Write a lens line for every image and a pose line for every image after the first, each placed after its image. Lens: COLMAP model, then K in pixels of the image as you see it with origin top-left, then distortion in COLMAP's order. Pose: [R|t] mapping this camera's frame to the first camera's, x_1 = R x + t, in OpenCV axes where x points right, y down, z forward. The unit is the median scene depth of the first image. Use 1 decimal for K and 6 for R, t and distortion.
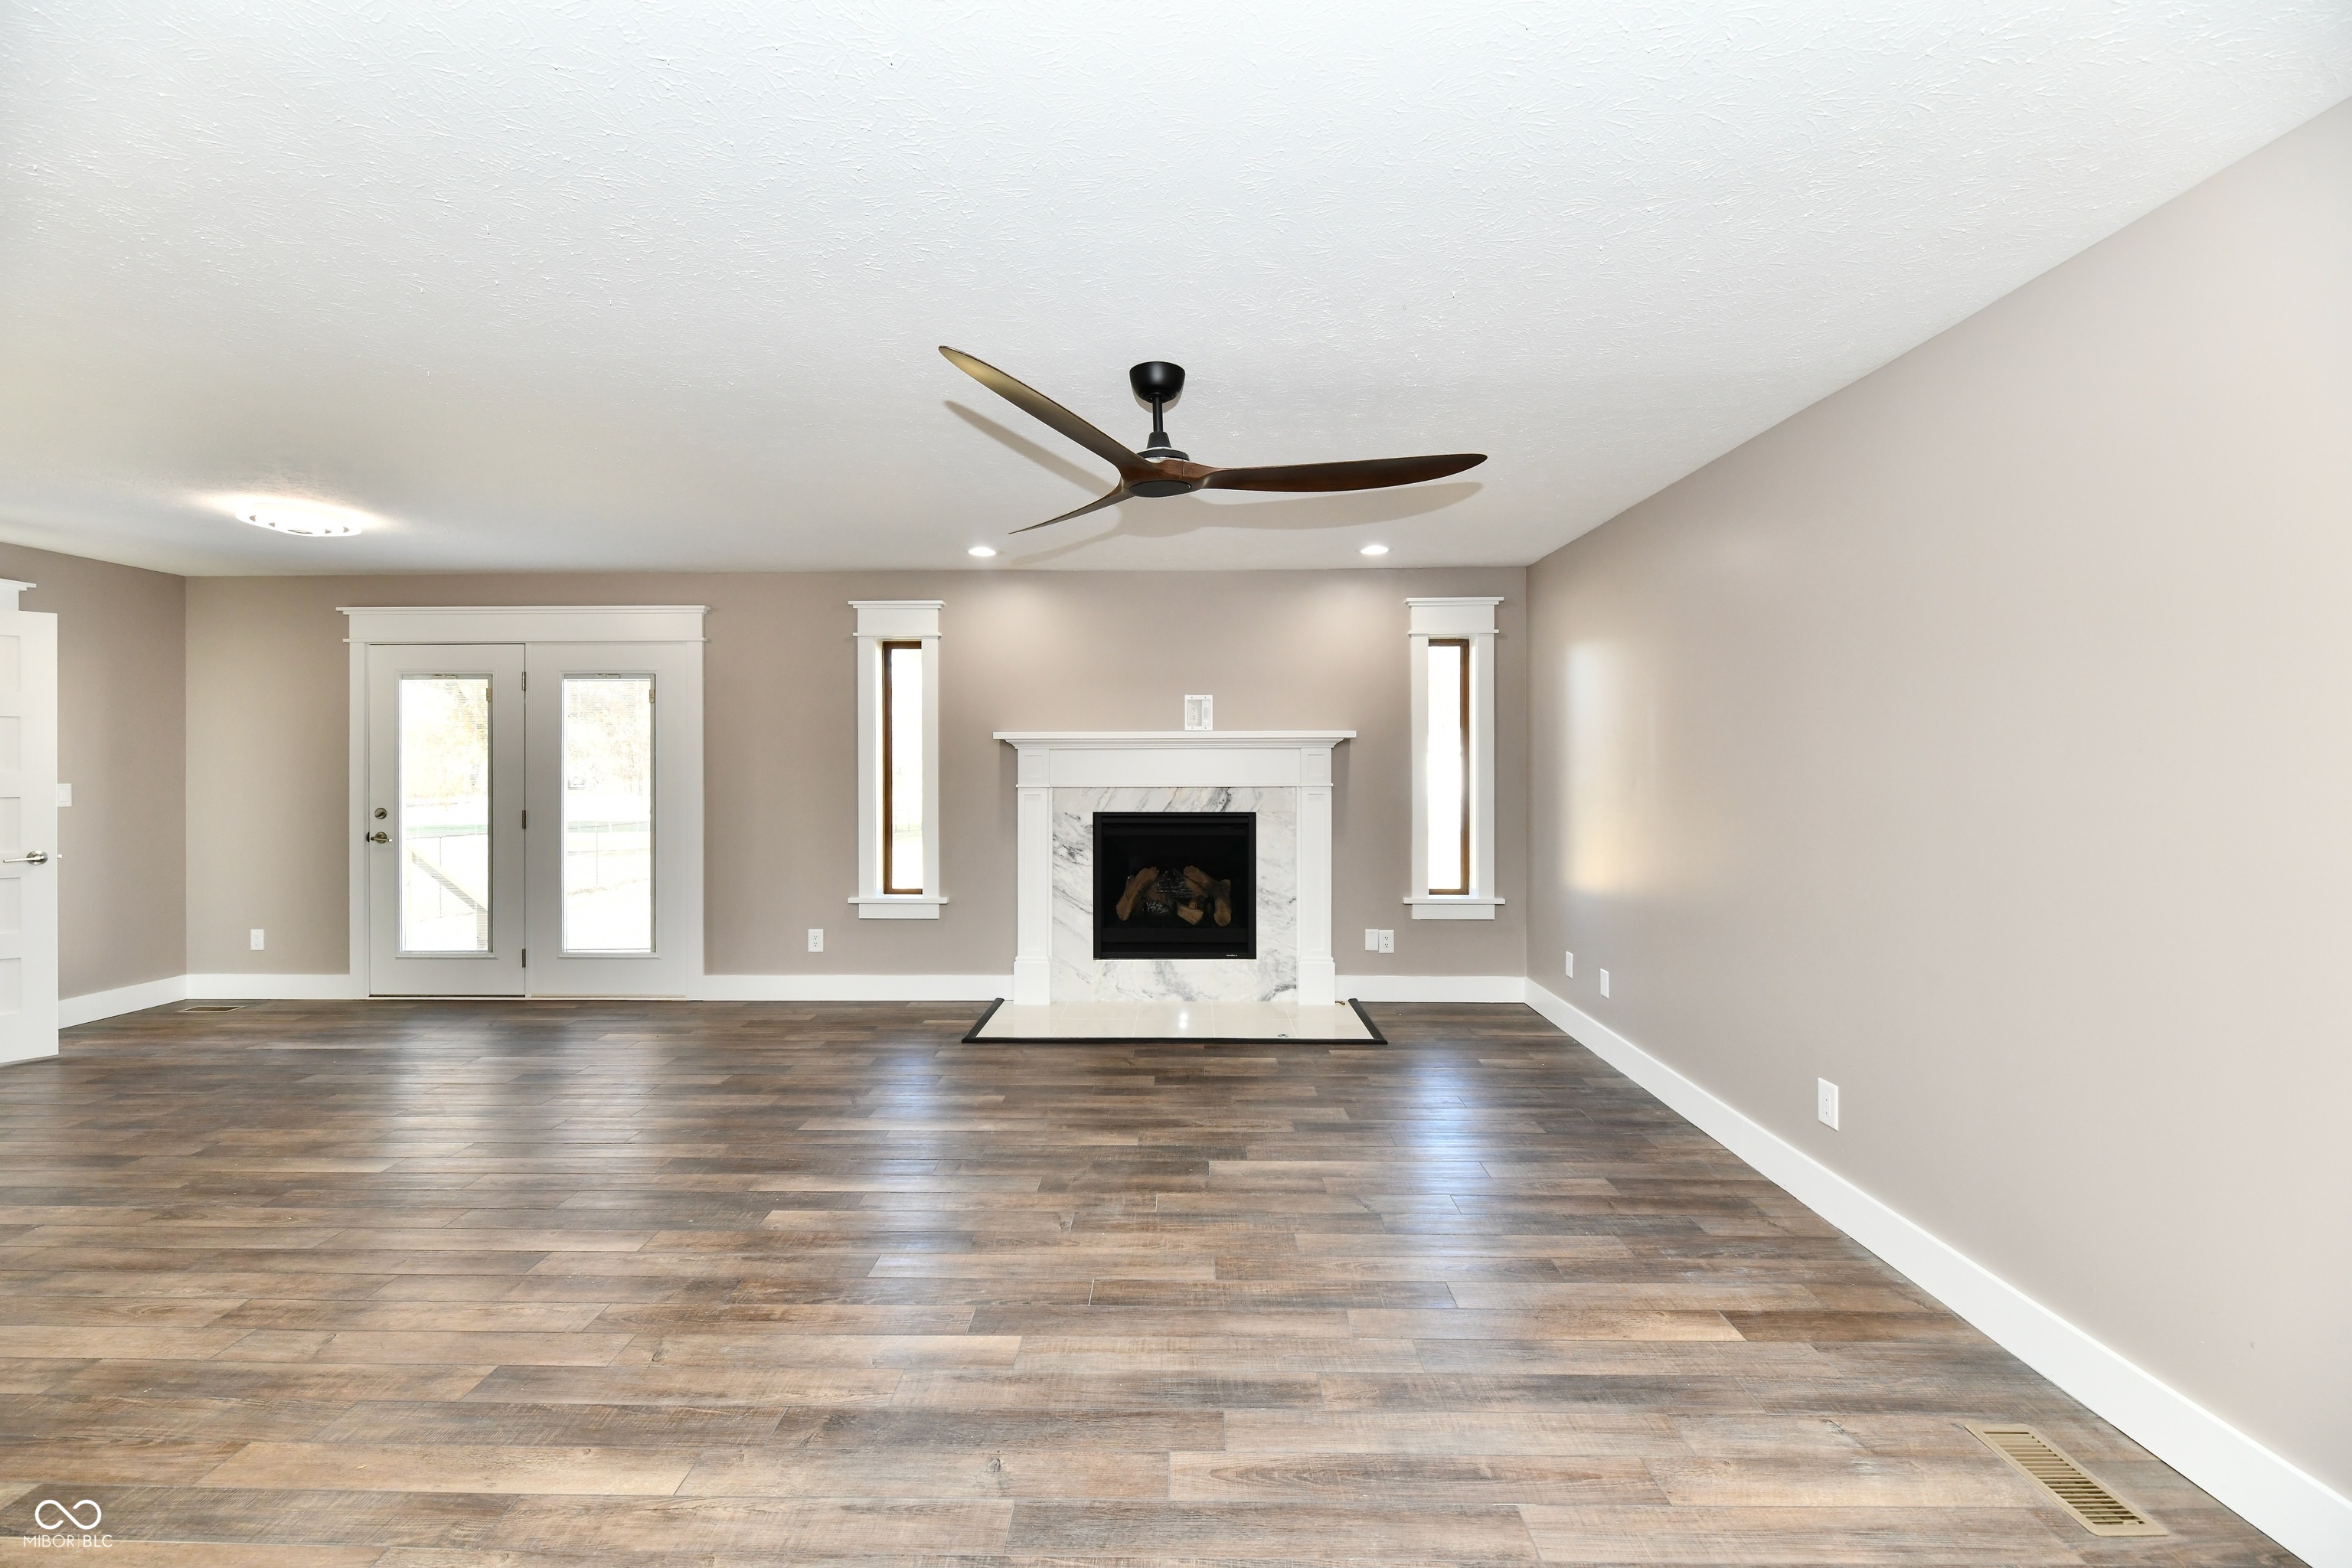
lens RADIAL K [[968.1, 0, 1165.0], [0, 968.1, 772.3], [0, 0, 1]] dist [-0.002888, -0.002837]
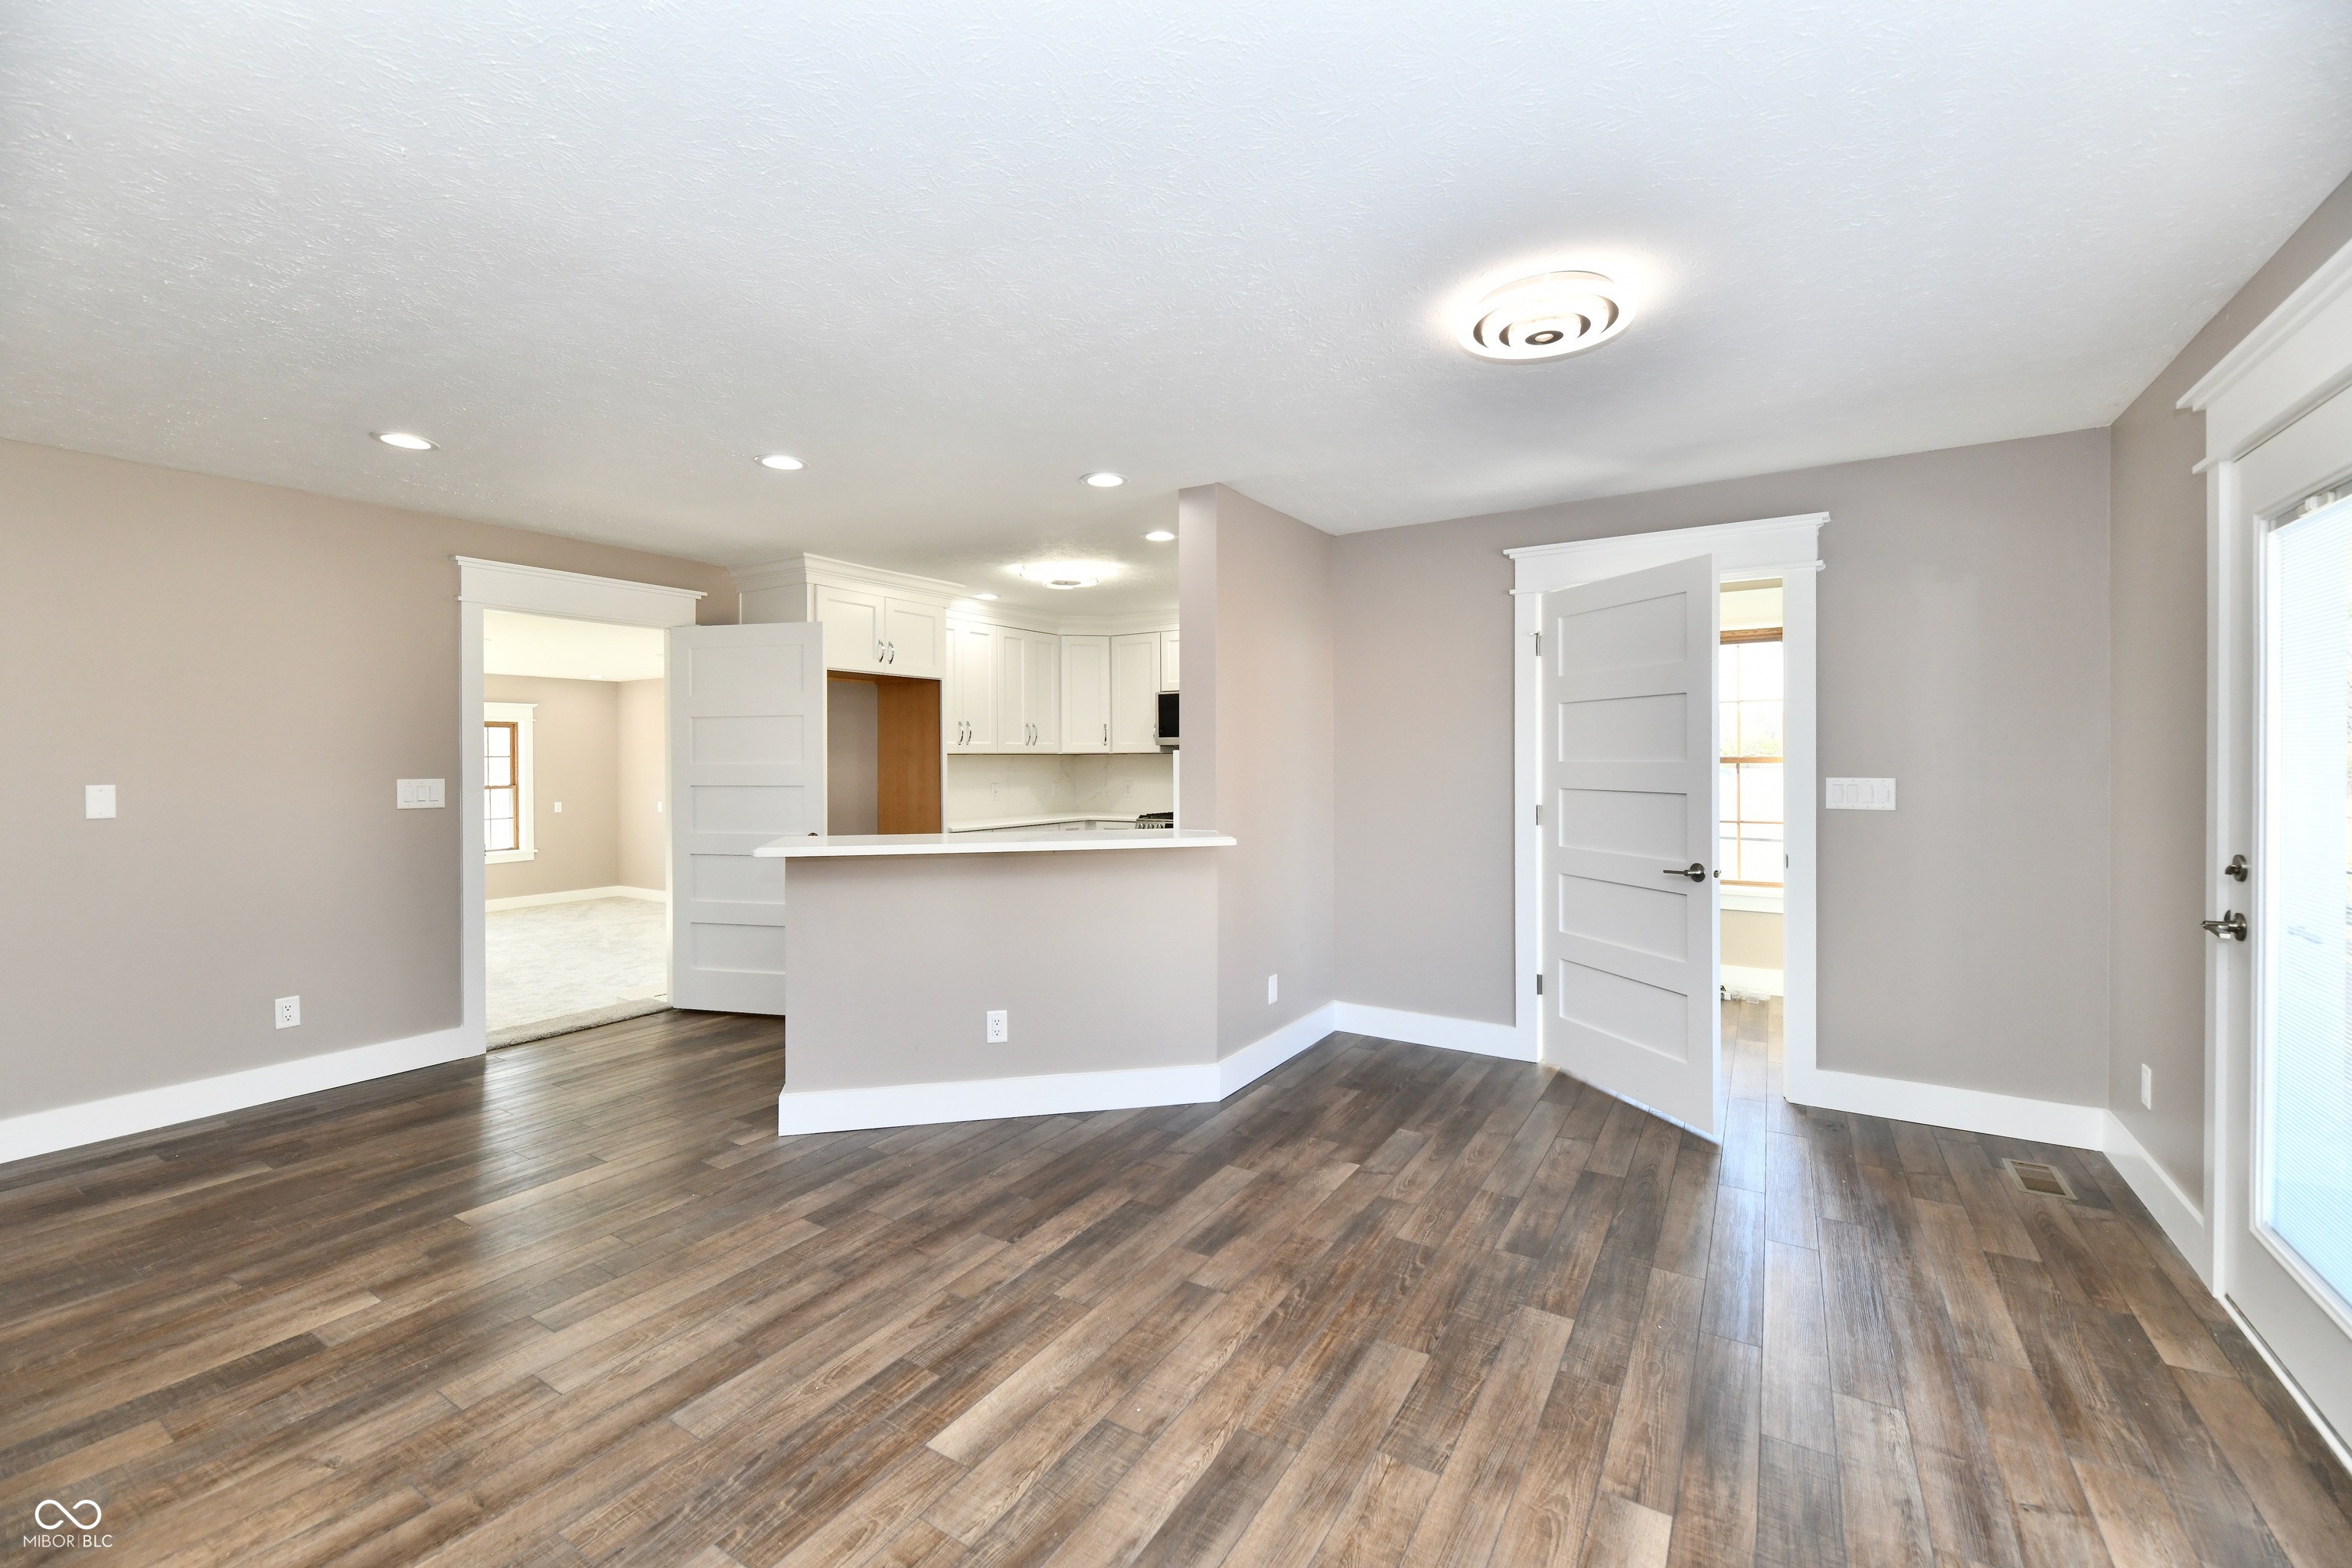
lens RADIAL K [[968.1, 0, 1170.5], [0, 968.1, 762.0], [0, 0, 1]] dist [-0.002888, -0.002837]
pose [[-0.522057, 0.010152, -0.852850, -0.322501], [0.000482, 0.999933, 0.011608, -0.011582], [0.852911, 0.005648, -0.522026, 1.195817]]
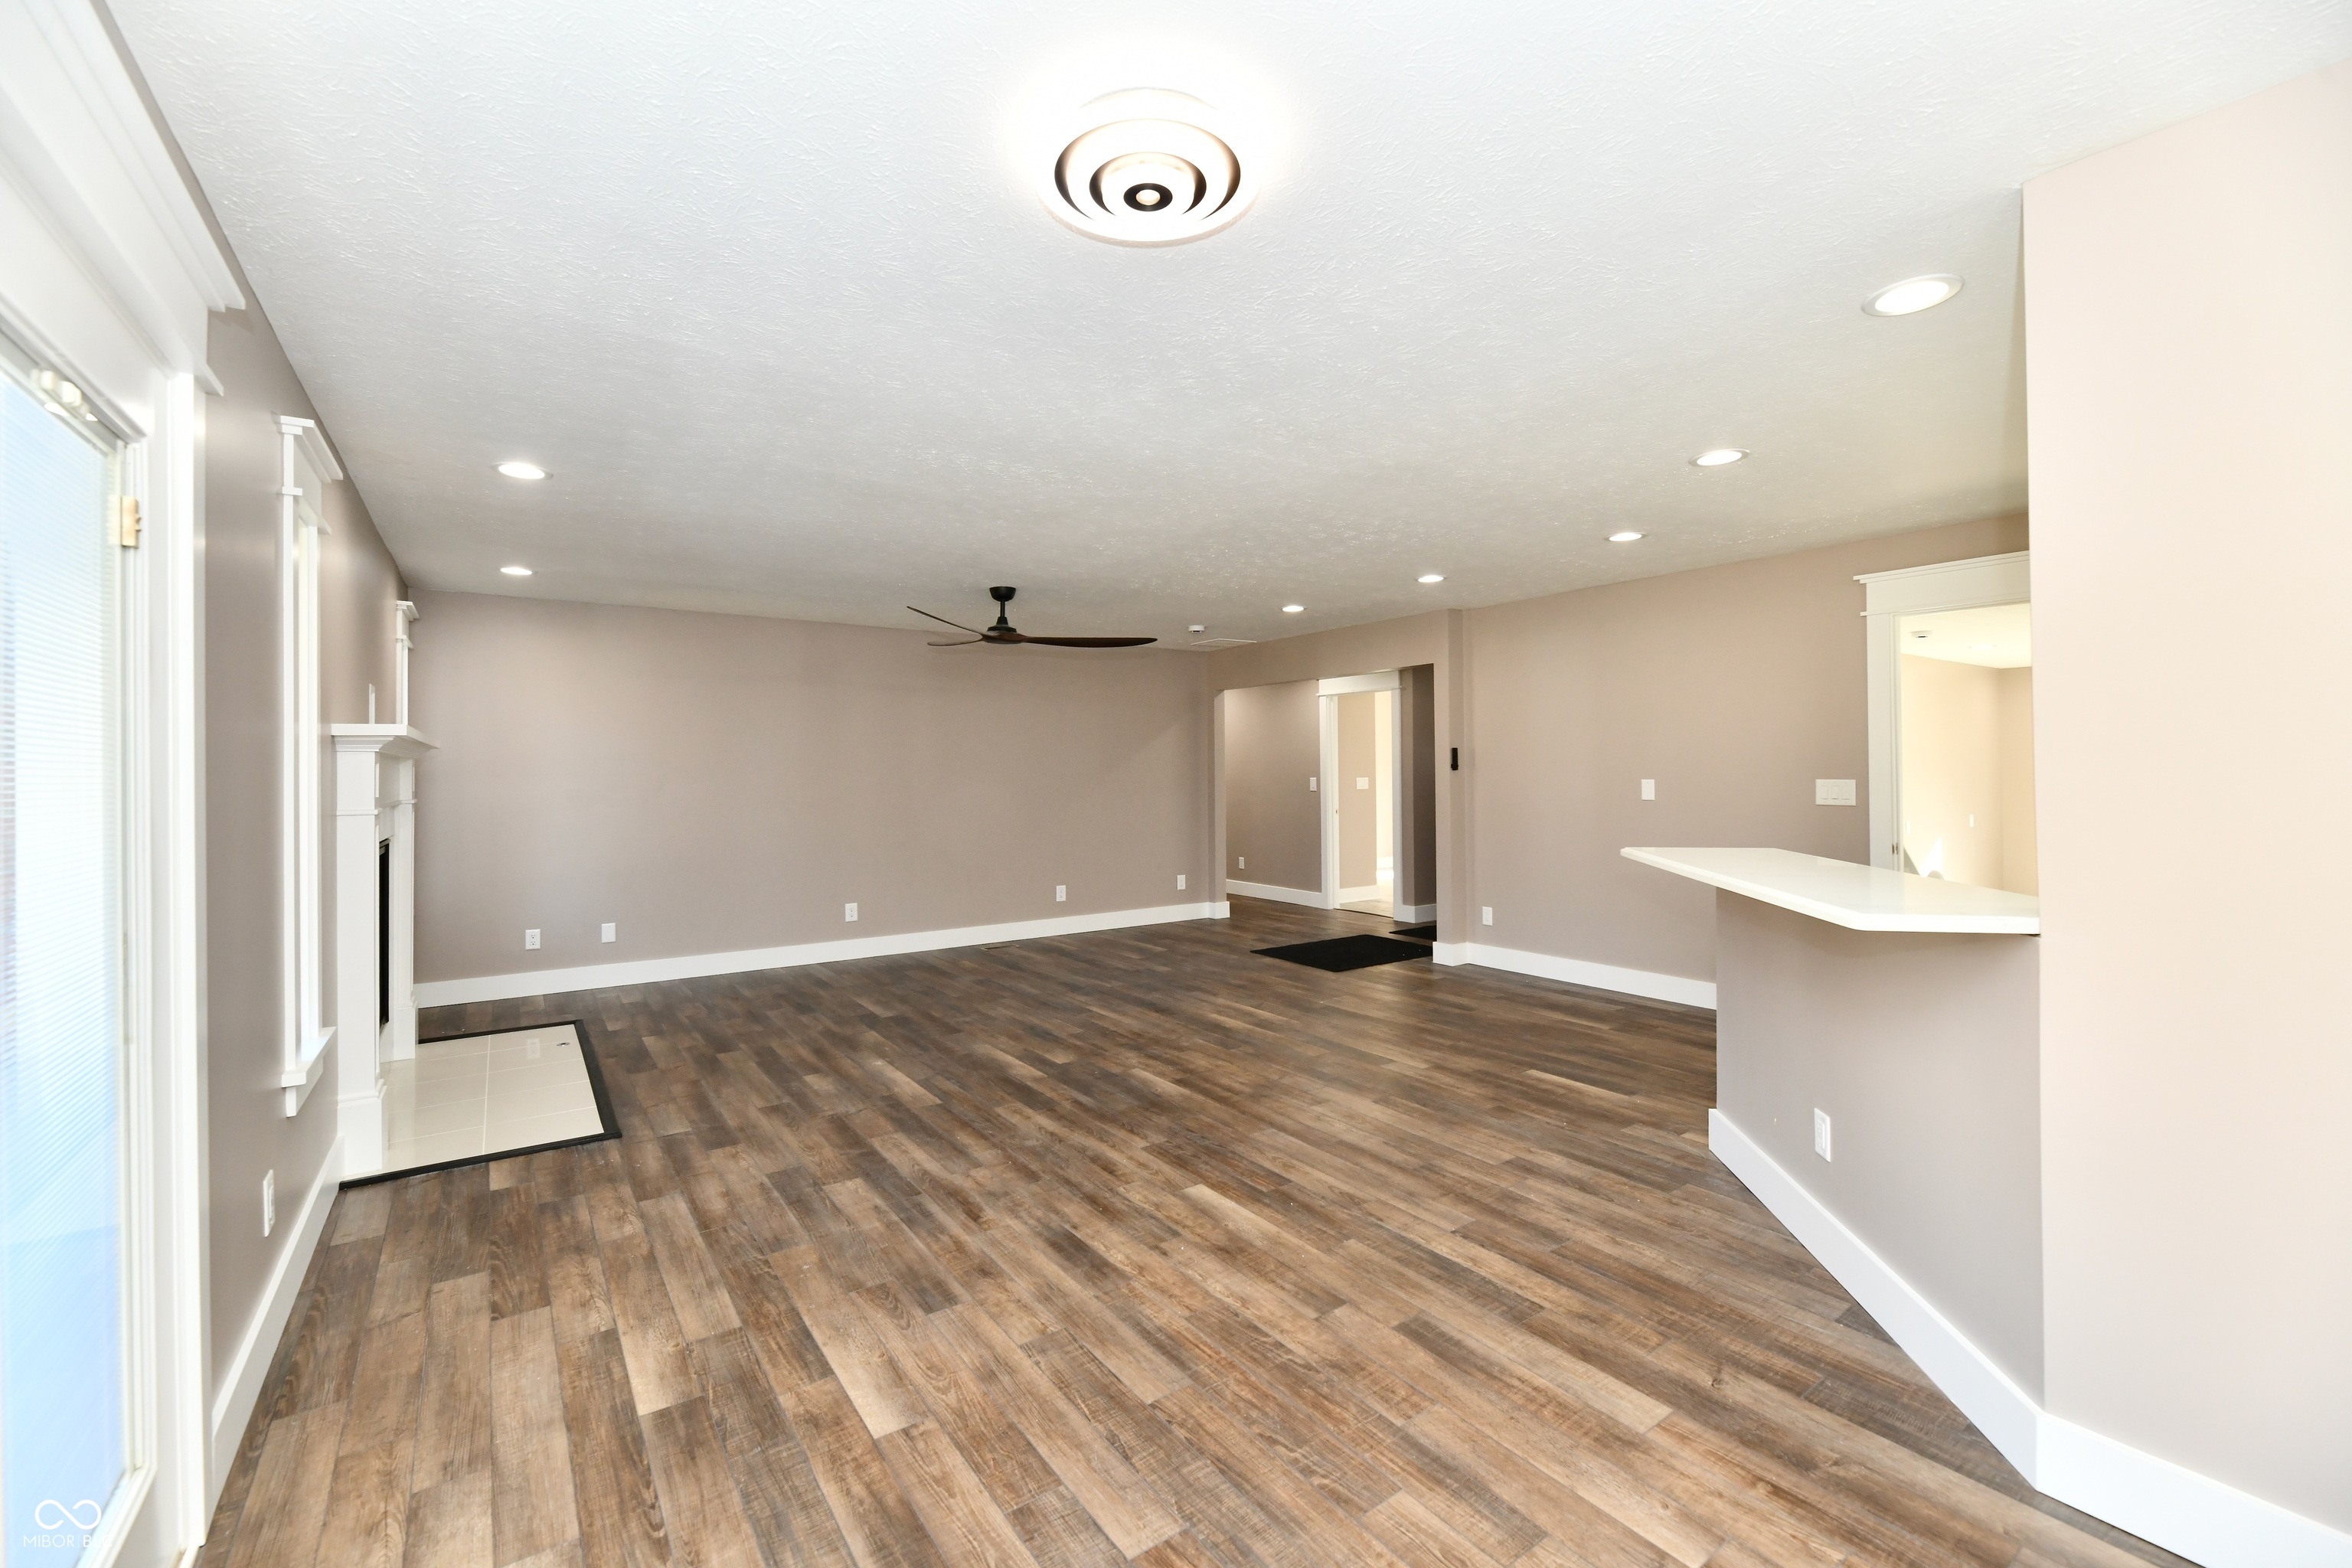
lens RADIAL K [[968.1, 0, 1170.0], [0, 968.1, 767.6], [0, 0, 1]] dist [-0.002888, -0.002837]
pose [[-0.588089, 0.008946, 0.808747, -1.331874], [0.015578, 0.999879, 0.000267, -0.010264], [-0.808646, 0.012756, -0.588157, 1.333179]]
